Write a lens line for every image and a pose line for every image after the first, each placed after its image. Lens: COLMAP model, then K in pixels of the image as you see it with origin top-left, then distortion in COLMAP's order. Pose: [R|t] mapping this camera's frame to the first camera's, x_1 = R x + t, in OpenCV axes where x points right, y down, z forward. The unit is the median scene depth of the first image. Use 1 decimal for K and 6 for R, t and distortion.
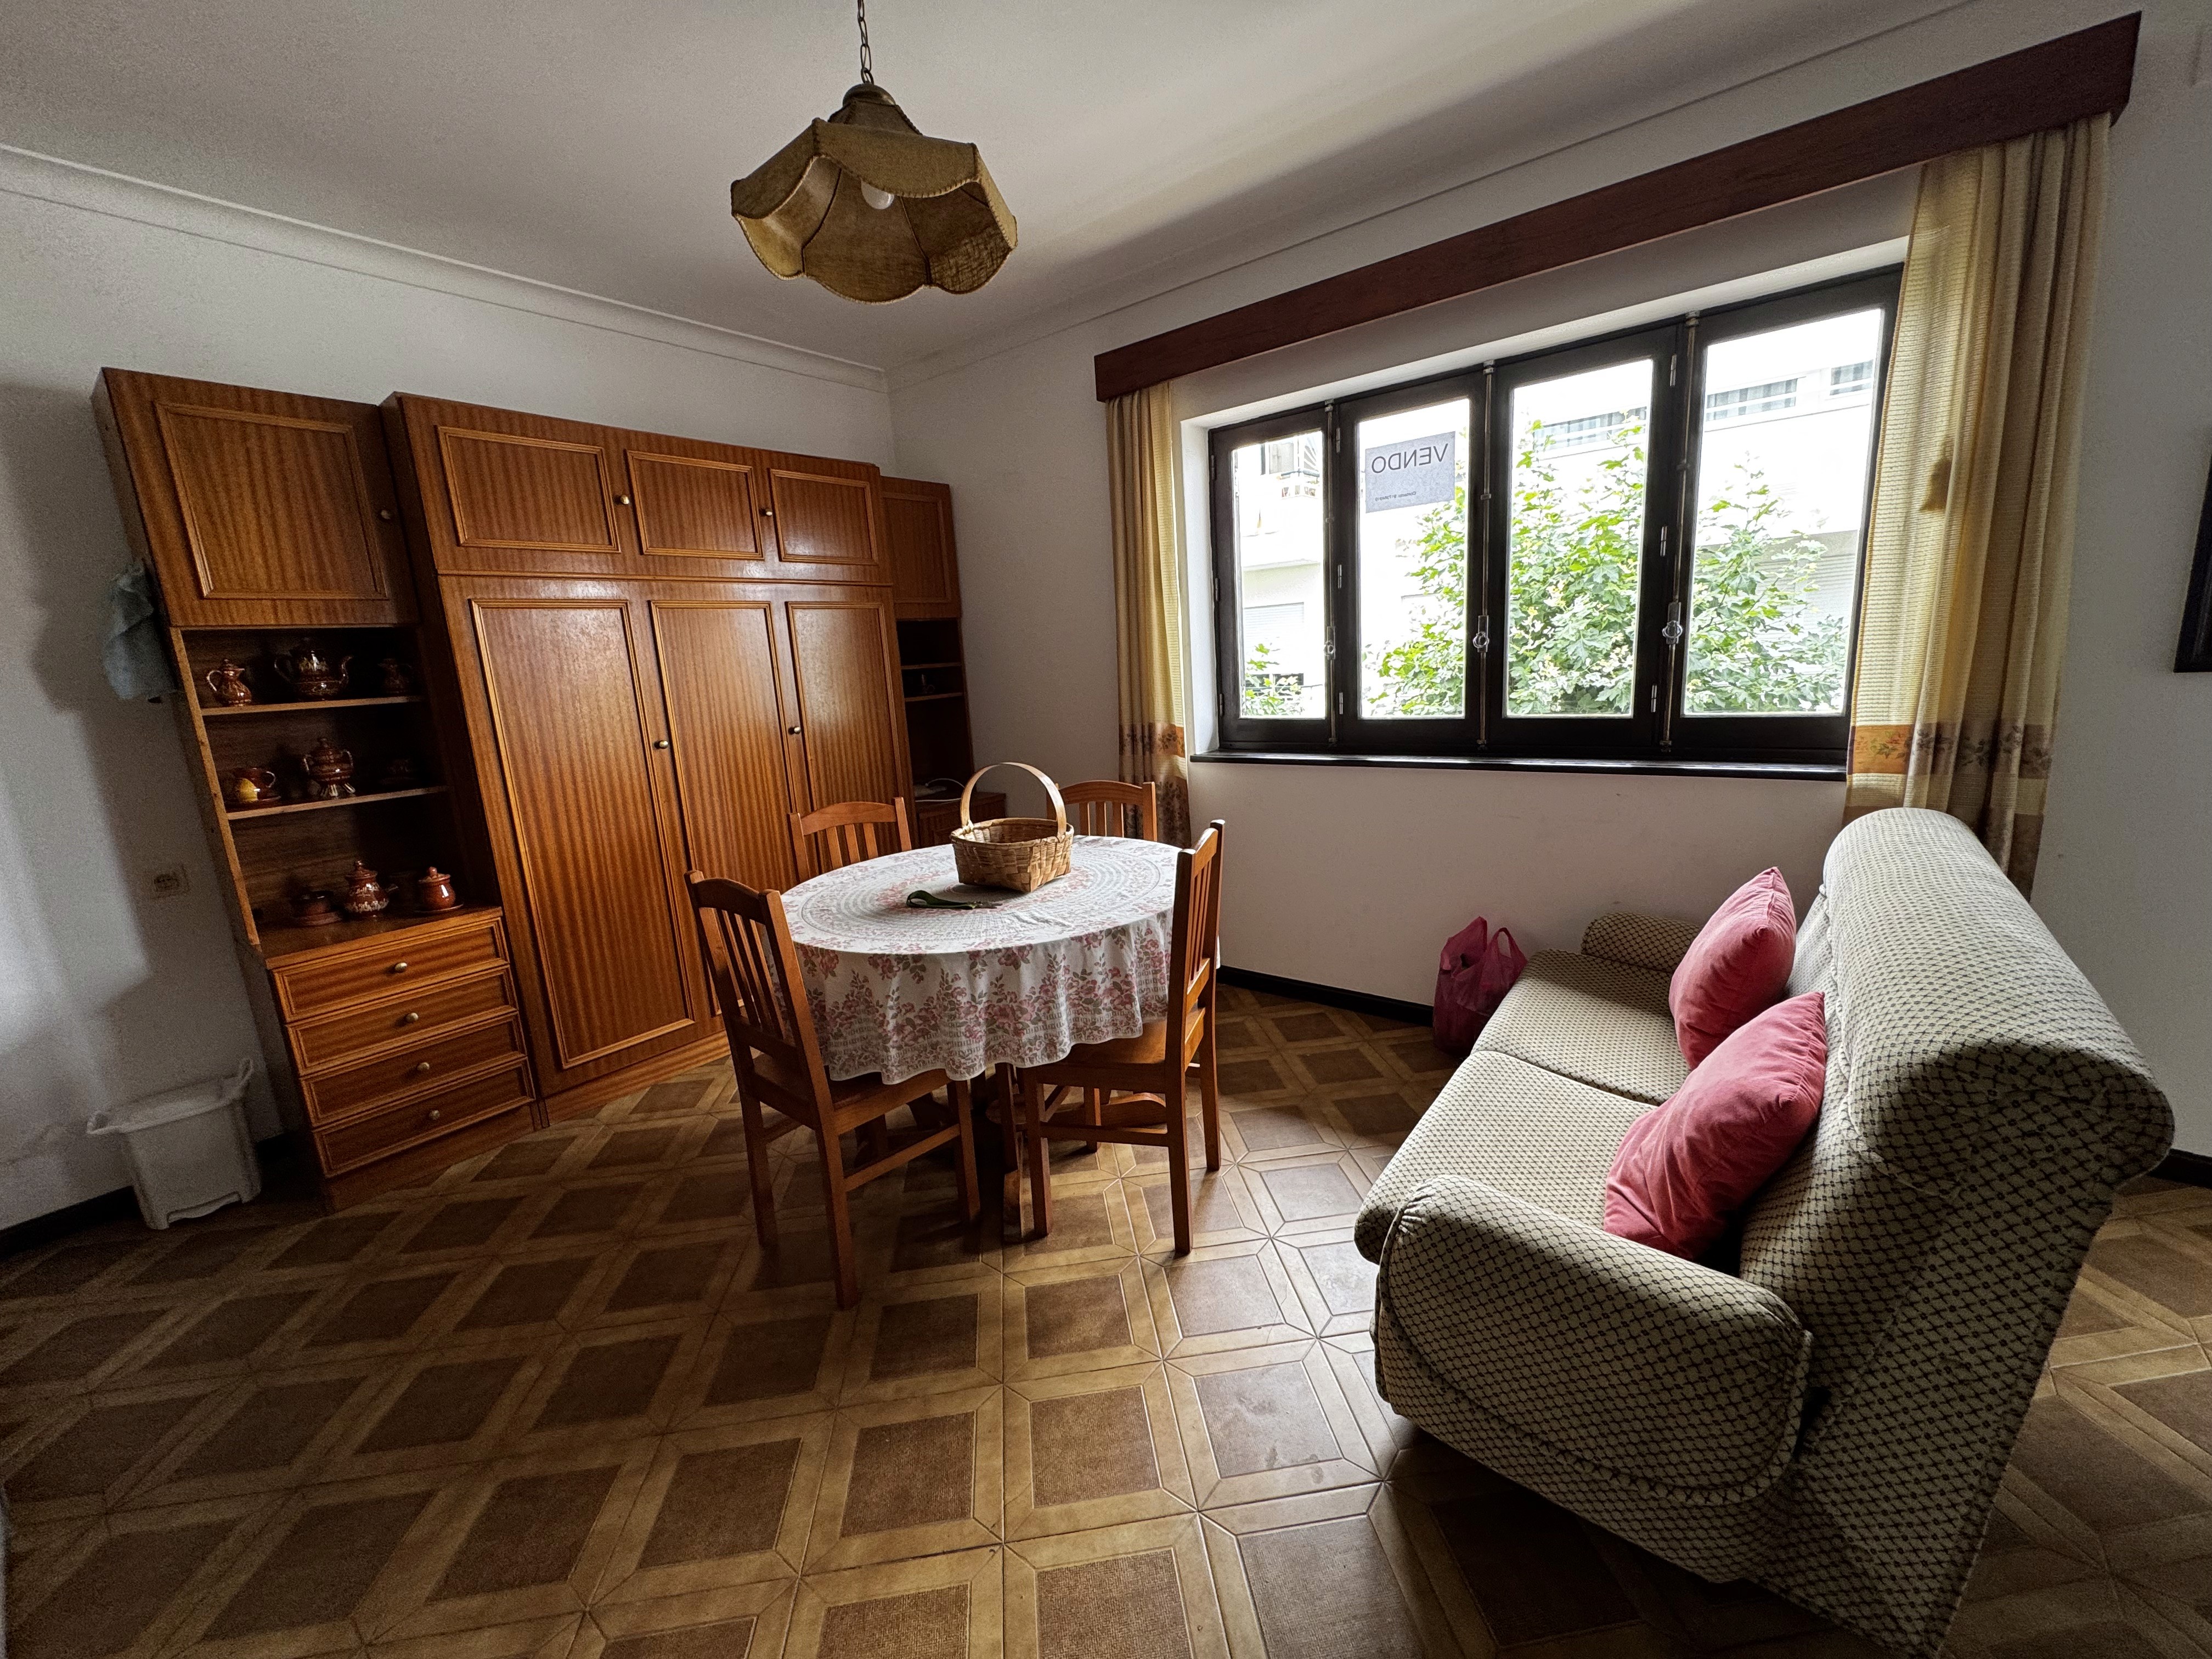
lens RADIAL K [[897.0, 0, 1106.0], [0, 897.0, 829.5], [0, 0, 1]] dist [0.000318, -0.000123]
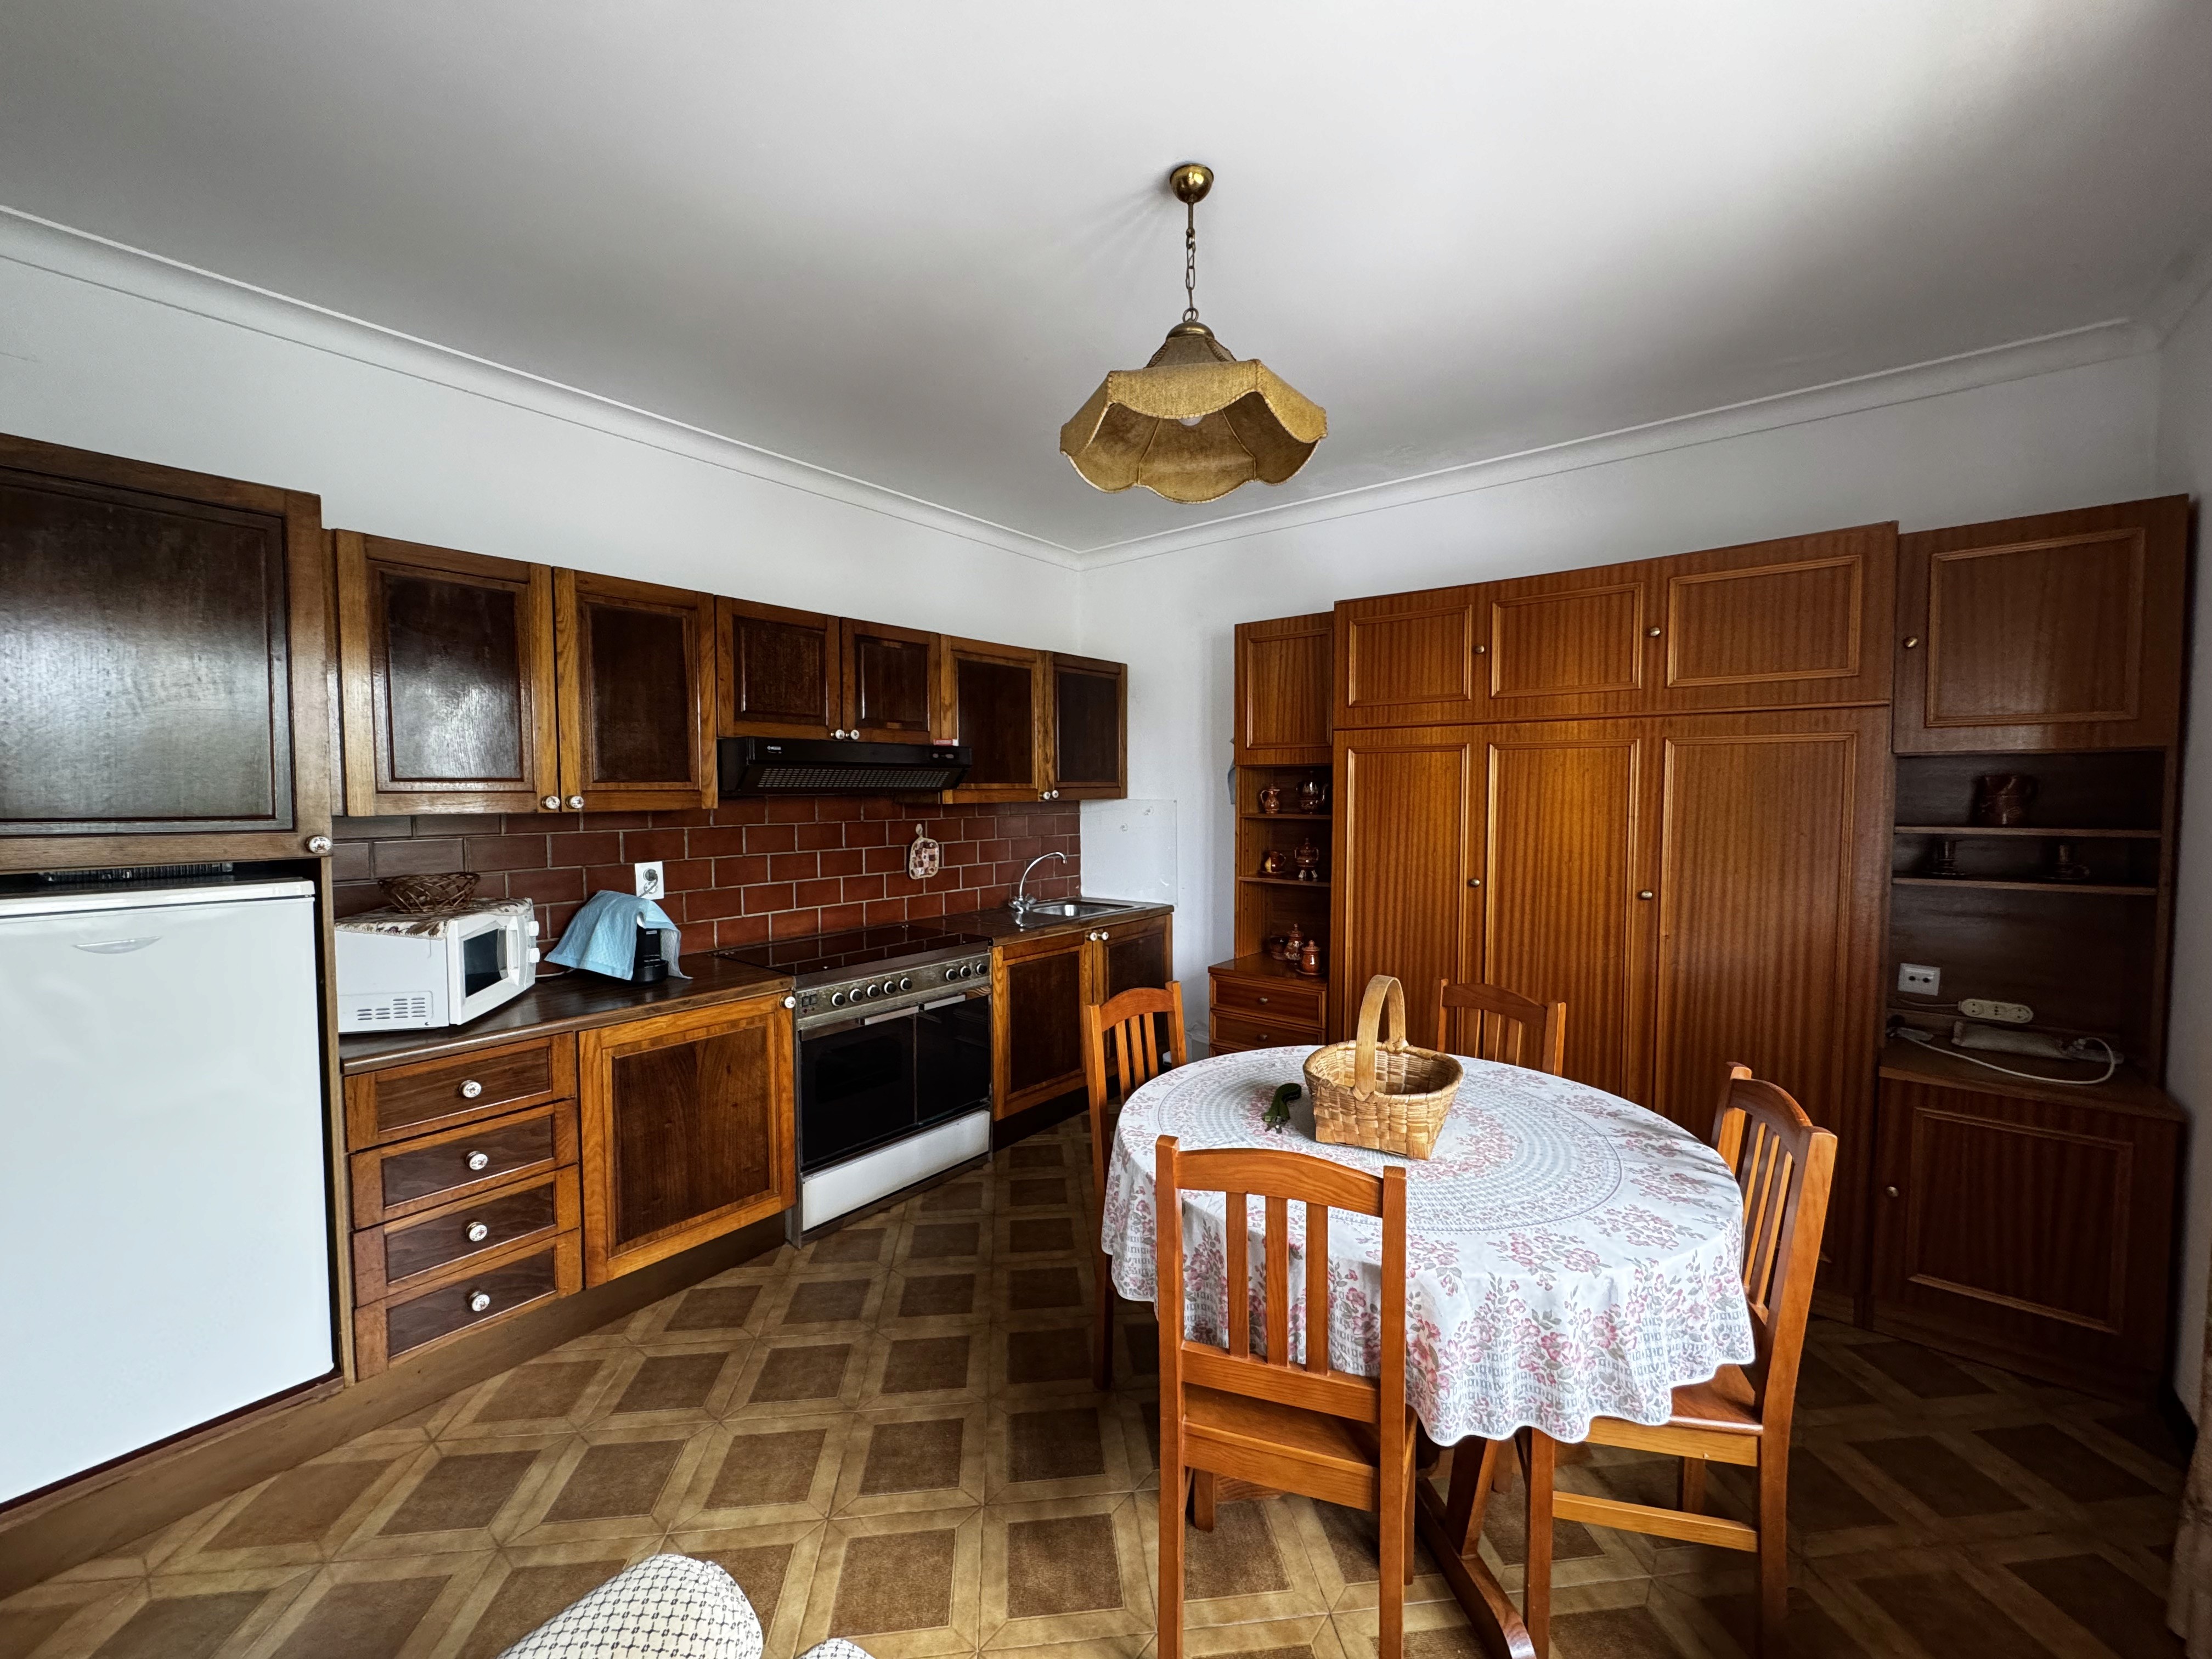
lens RADIAL K [[868.6, 0, 1106.0], [0, 868.6, 829.5], [0, 0, 1]] dist [-0.073932, 0.016185]
pose [[-0.017224, 0.104466, -0.994379, 0.537957], [-0.199085, 0.974254, 0.105801, -0.201907], [0.979831, 0.199788, 0.004018, 0.680167]]
